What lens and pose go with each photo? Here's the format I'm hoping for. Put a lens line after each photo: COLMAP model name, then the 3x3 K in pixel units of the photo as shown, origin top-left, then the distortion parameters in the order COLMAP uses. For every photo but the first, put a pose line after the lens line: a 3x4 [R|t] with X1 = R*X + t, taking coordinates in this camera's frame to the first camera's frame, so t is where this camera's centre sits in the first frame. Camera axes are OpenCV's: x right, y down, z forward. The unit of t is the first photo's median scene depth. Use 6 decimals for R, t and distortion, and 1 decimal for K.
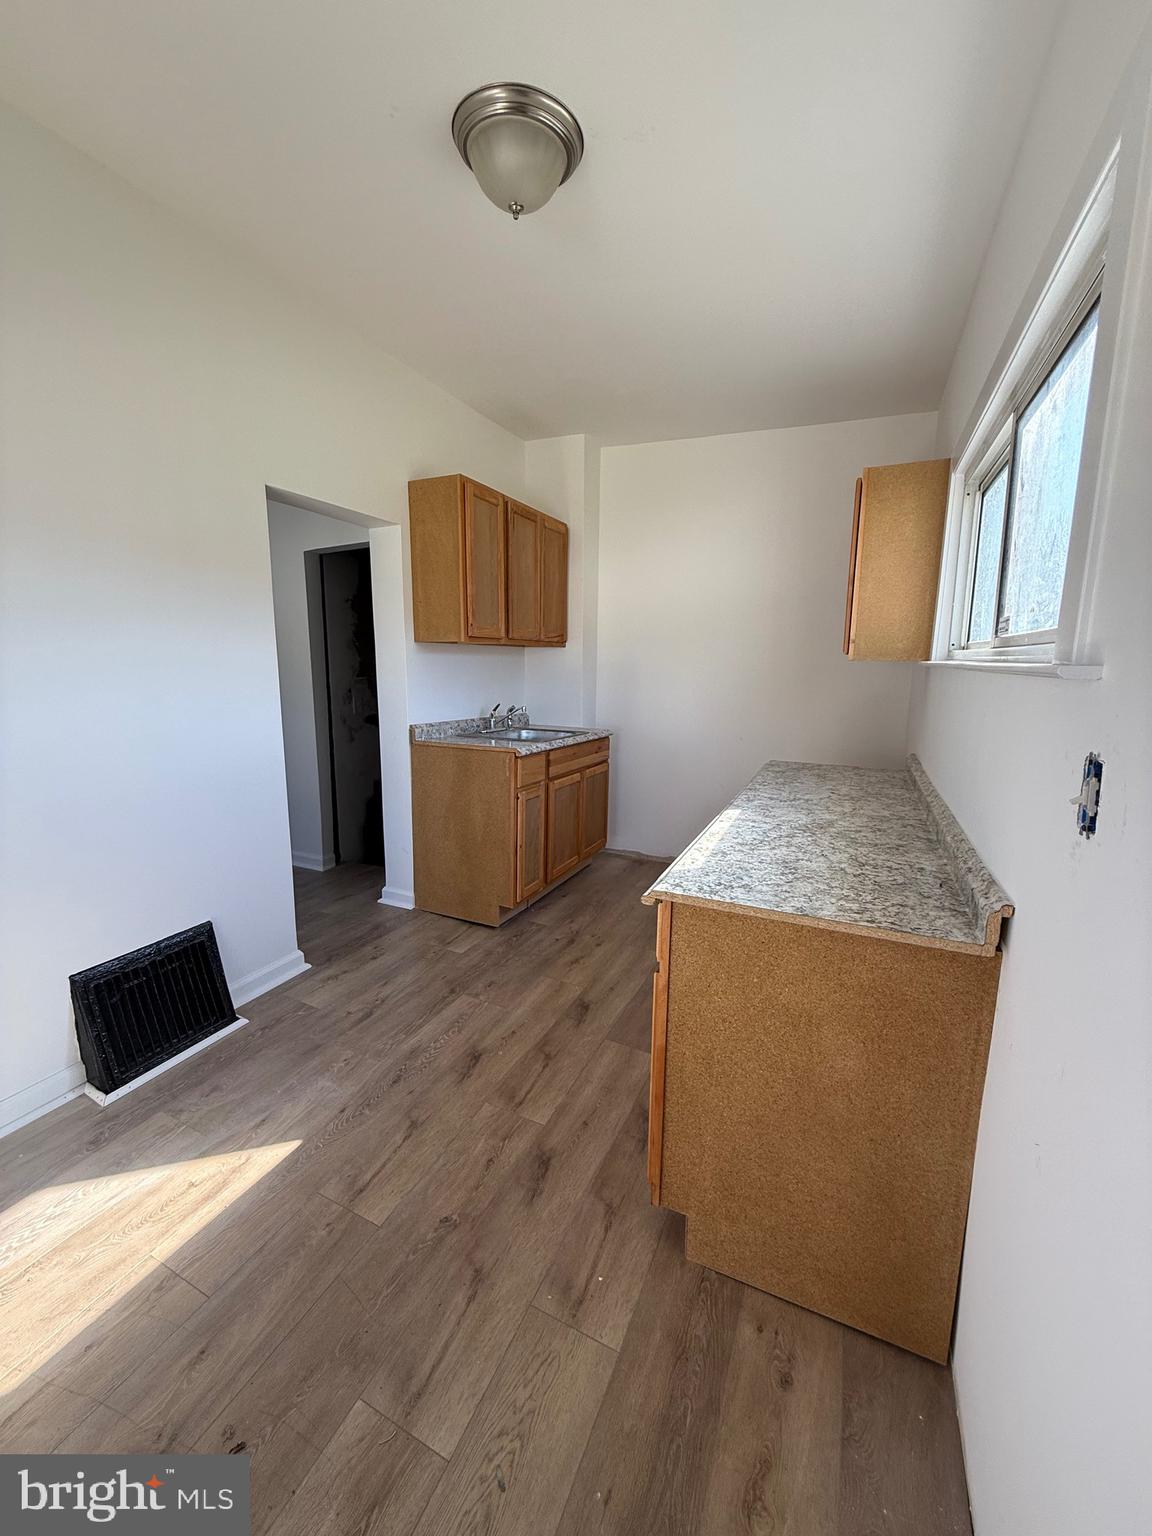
lens RADIAL K [[606.0, 0, 576.0], [0, 606.0, 750.5], [0, 0, 1]] dist [0.000170, 0.000009]
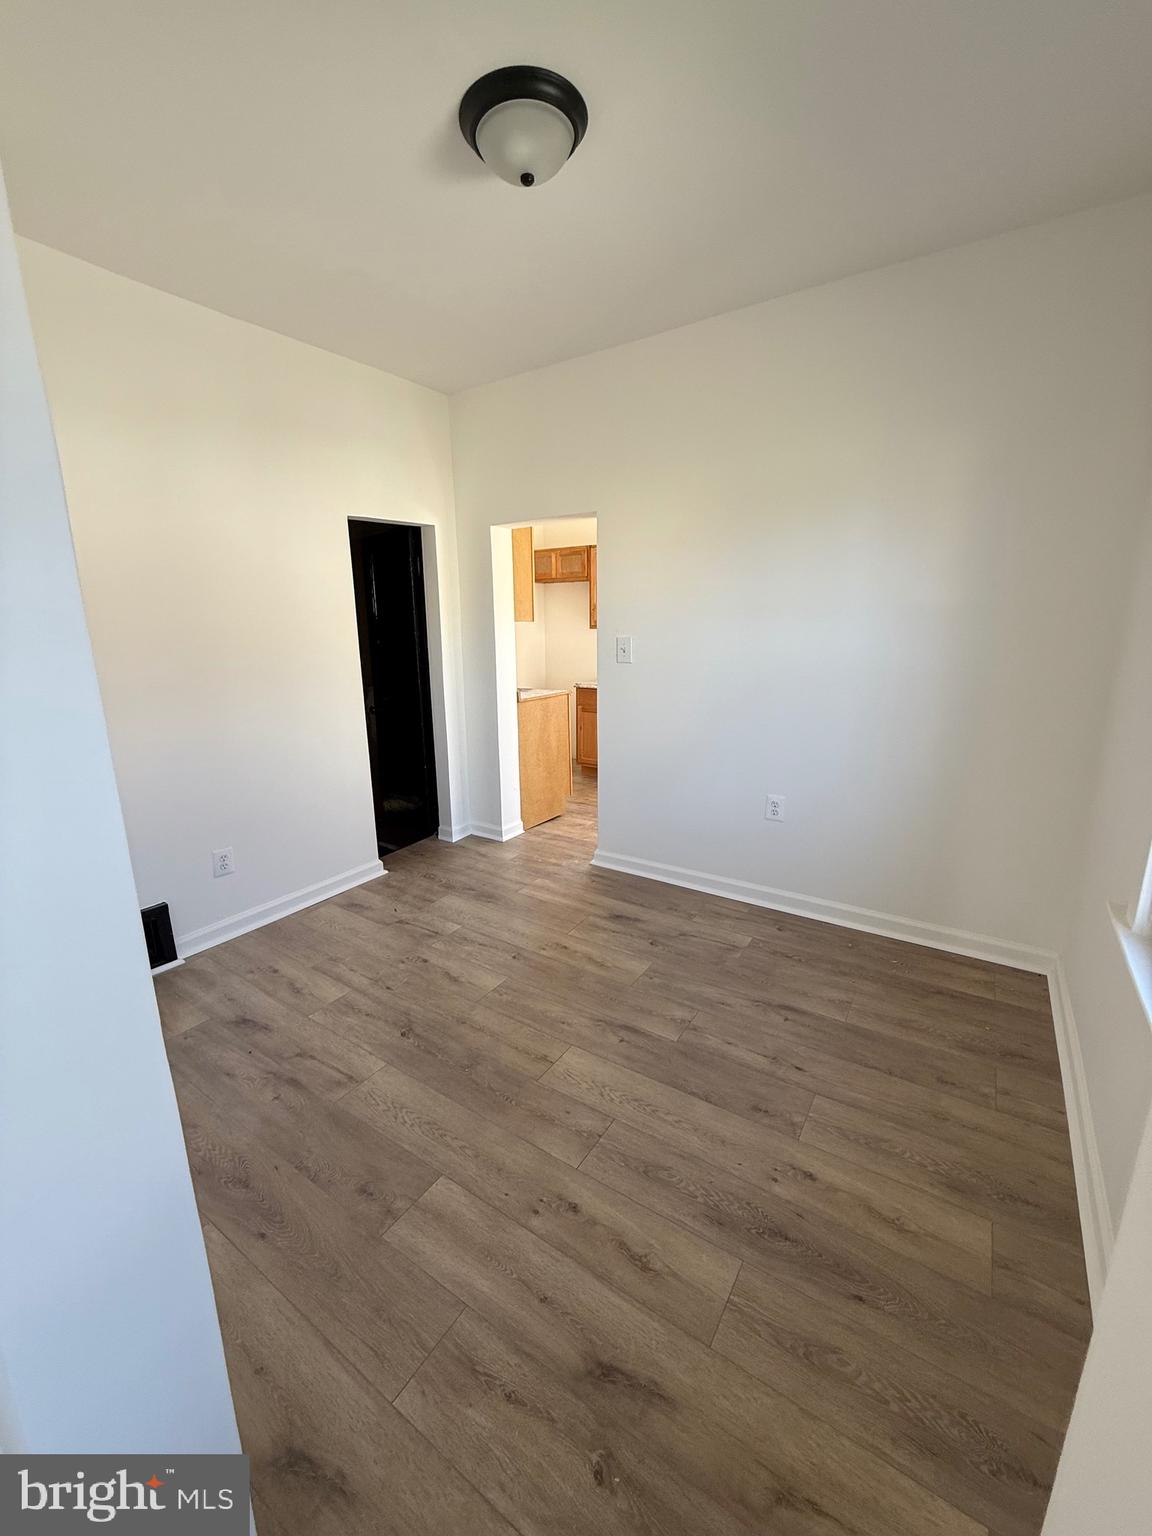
lens RADIAL K [[616.2, 0, 576.0], [0, 616.2, 768.0], [0, 0, 1]] dist [-0.000434, -0.000024]
pose [[0.145851, -0.242967, 0.959007, -1.547572], [0.160148, 0.962386, 0.219467, -0.144926], [-0.976258, 0.121574, 0.179276, 0.671919]]
